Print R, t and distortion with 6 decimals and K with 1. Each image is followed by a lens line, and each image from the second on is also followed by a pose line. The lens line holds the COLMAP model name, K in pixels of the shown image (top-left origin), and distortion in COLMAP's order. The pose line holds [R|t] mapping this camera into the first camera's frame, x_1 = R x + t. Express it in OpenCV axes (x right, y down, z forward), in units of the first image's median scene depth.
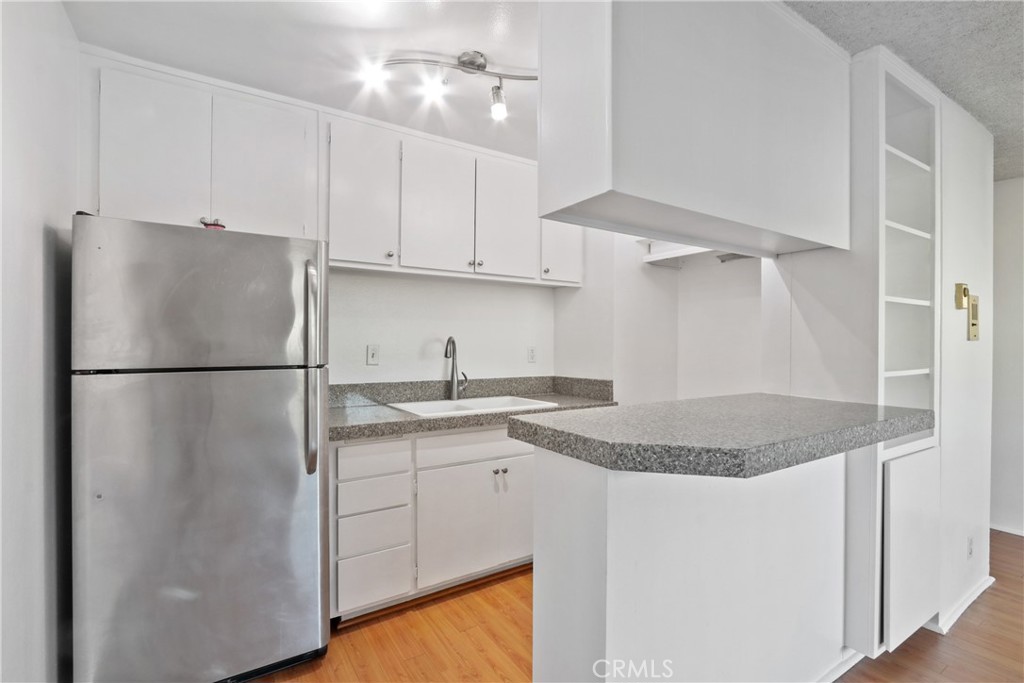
lens RADIAL K [[473.0, 0, 512.0], [0, 473.0, 341.5], [0, 0, 1]] dist [-0.015320, 0.000083]
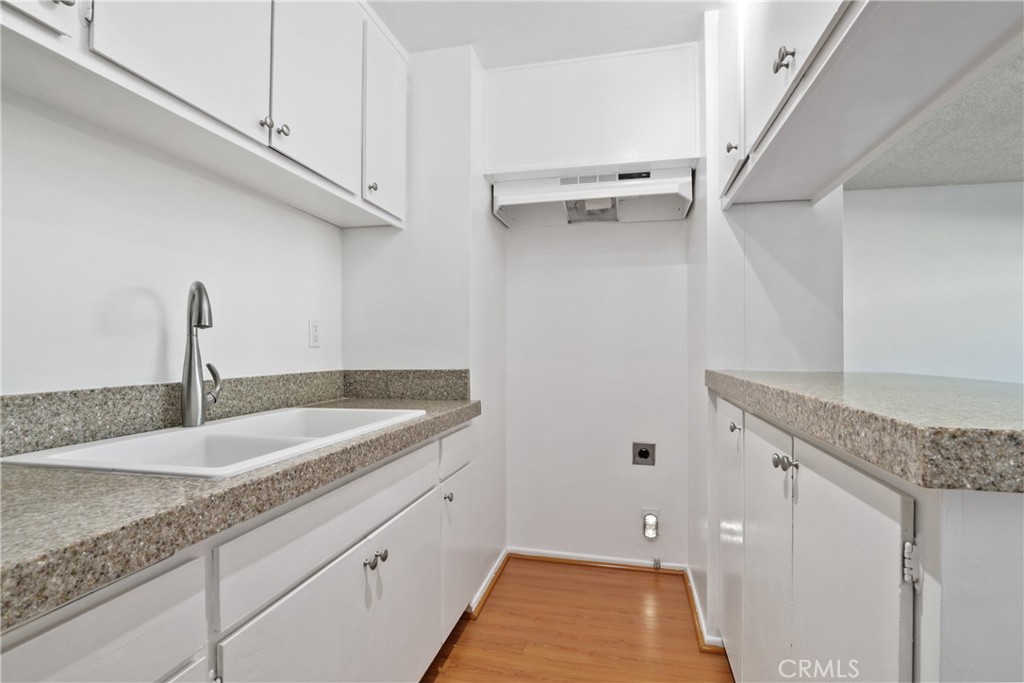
lens RADIAL K [[481.3, 0, 512.0], [0, 481.3, 341.5], [0, 0, 1]] dist [-0.001888, -0.000222]
pose [[0.719718, 0.002372, 0.694262, -0.261434], [0.003325, 0.999971, -0.006863, 0.056463], [-0.694258, 0.007248, 0.719689, 0.547205]]
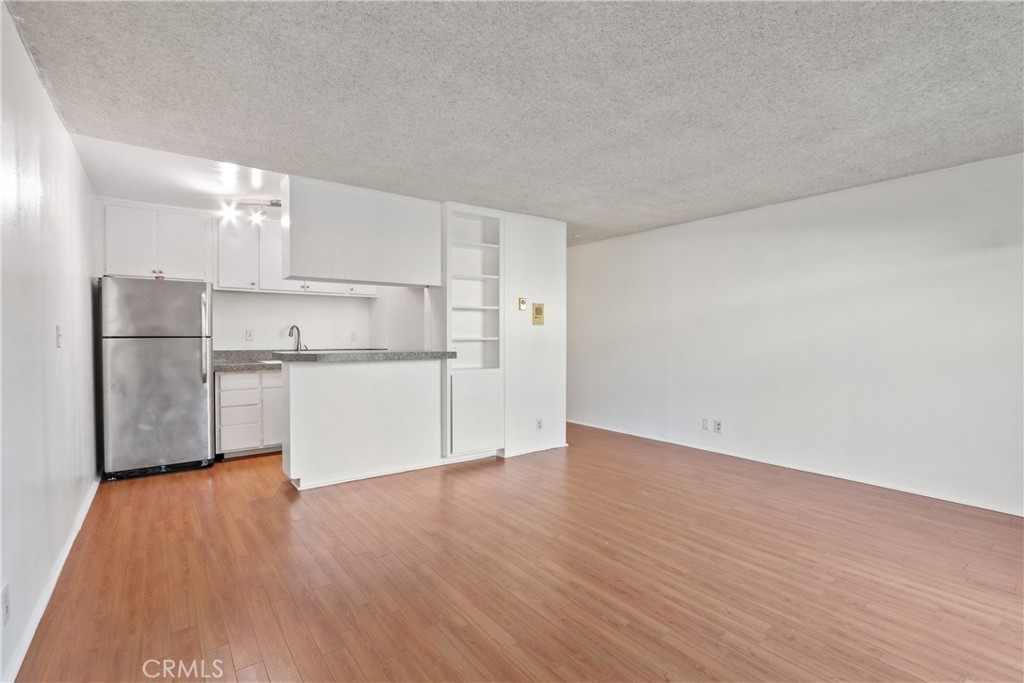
lens RADIAL K [[474.1, 0, 517.6], [0, 474.1, 340.6], [0, 0, 1]] dist [-0.019448, 0.000131]
pose [[0.996933, -0.007069, 0.077937, 0.683100], [0.006425, 0.999943, 0.008508, 0.045314], [-0.077992, -0.007981, 0.996922, -1.045364]]
